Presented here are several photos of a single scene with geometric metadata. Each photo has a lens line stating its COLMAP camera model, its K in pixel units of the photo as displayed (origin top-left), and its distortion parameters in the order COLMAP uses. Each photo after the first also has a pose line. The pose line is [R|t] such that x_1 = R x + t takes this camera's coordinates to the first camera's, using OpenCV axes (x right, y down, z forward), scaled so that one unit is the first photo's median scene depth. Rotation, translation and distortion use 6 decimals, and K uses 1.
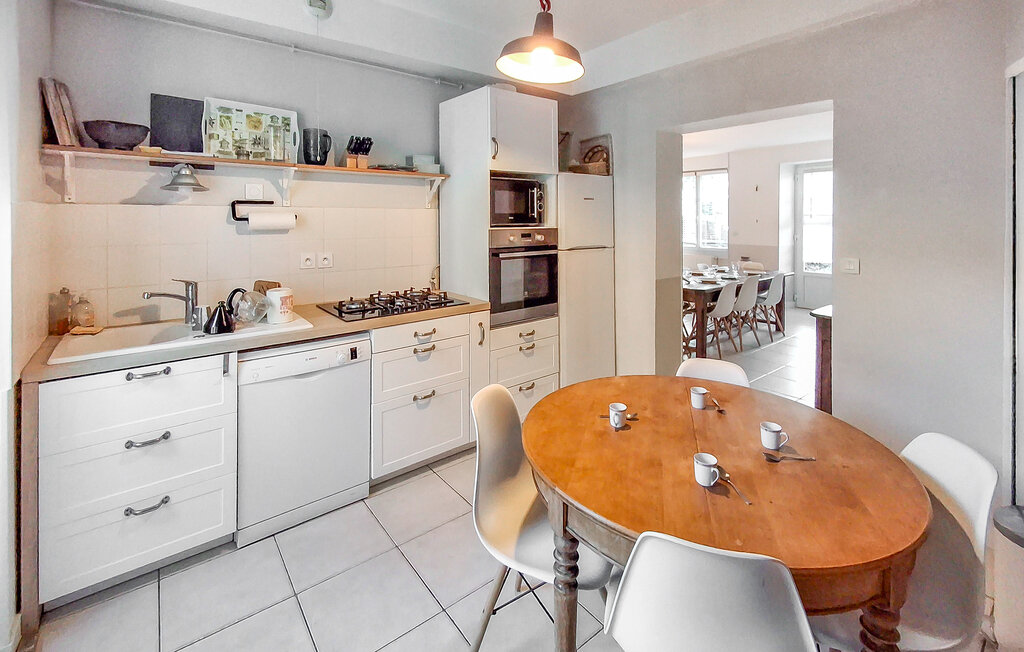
lens RADIAL K [[448.6, 0, 535.2], [0, 448.6, 328.3], [0, 0, 1]] dist [-0.002025, -0.000029]
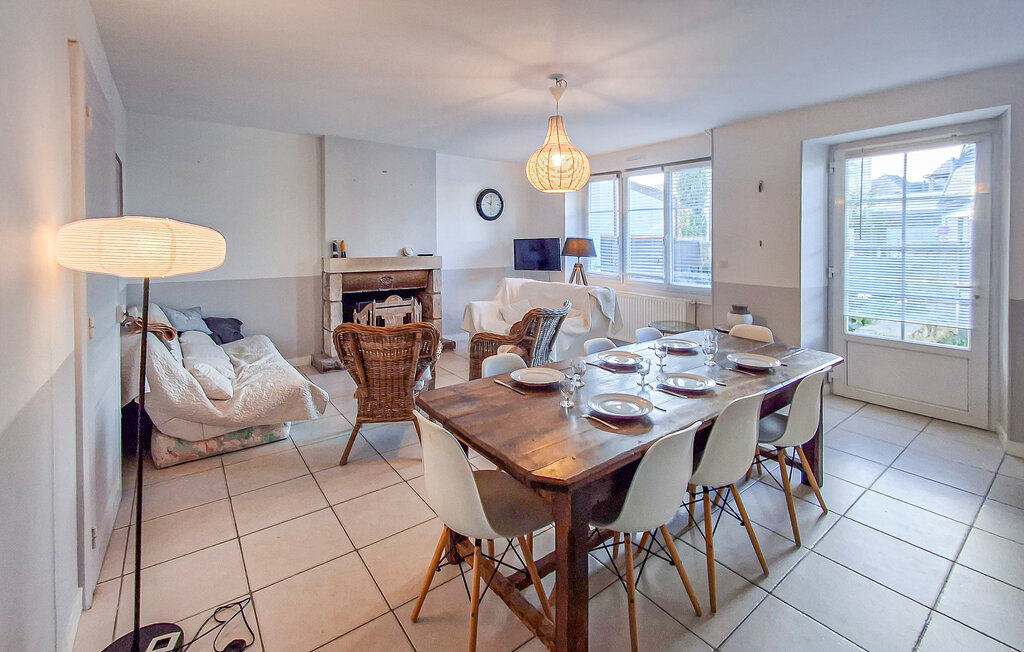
lens RADIAL K [[448.6, 0, 535.2], [0, 448.6, 328.3], [0, 0, 1]] dist [-0.002025, -0.000029]
pose [[0.999709, 0.009548, -0.022175, 0.225642], [-0.010240, 0.999458, -0.031291, -0.113015], [0.021864, 0.031509, 0.999264, 0.437664]]
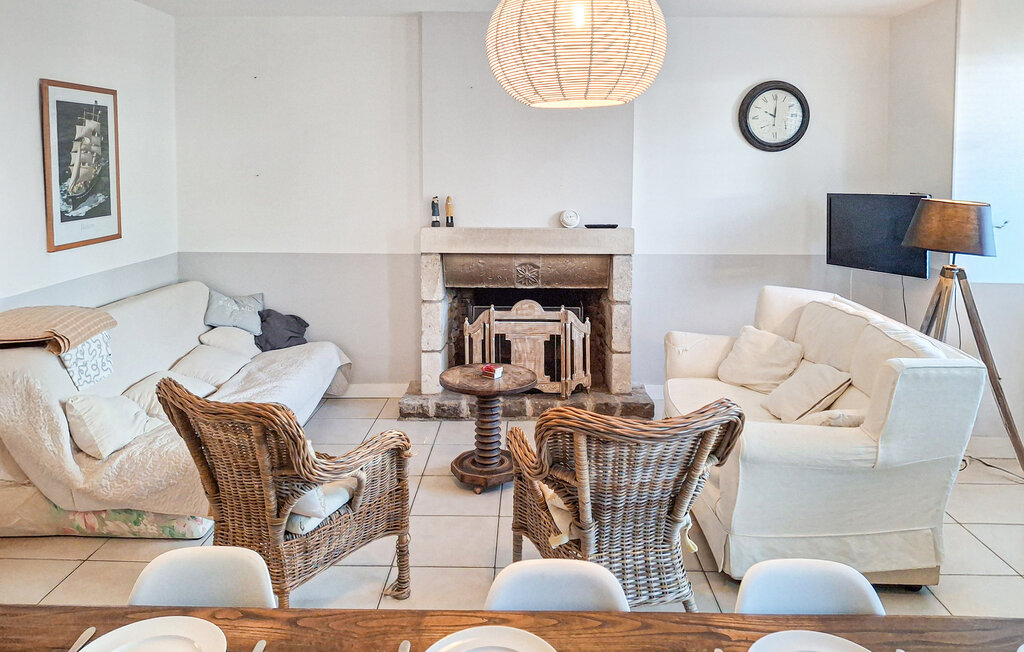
lens RADIAL K [[730.9, 0, 512.0], [0, 730.9, 326.0], [0, 0, 1]] dist [0.052716, -0.003986]
pose [[0.752063, 0.145061, -0.642929, 0.384826], [-0.152893, 0.987267, 0.043906, -0.192013], [0.641112, 0.065279, 0.764666, 0.669486]]
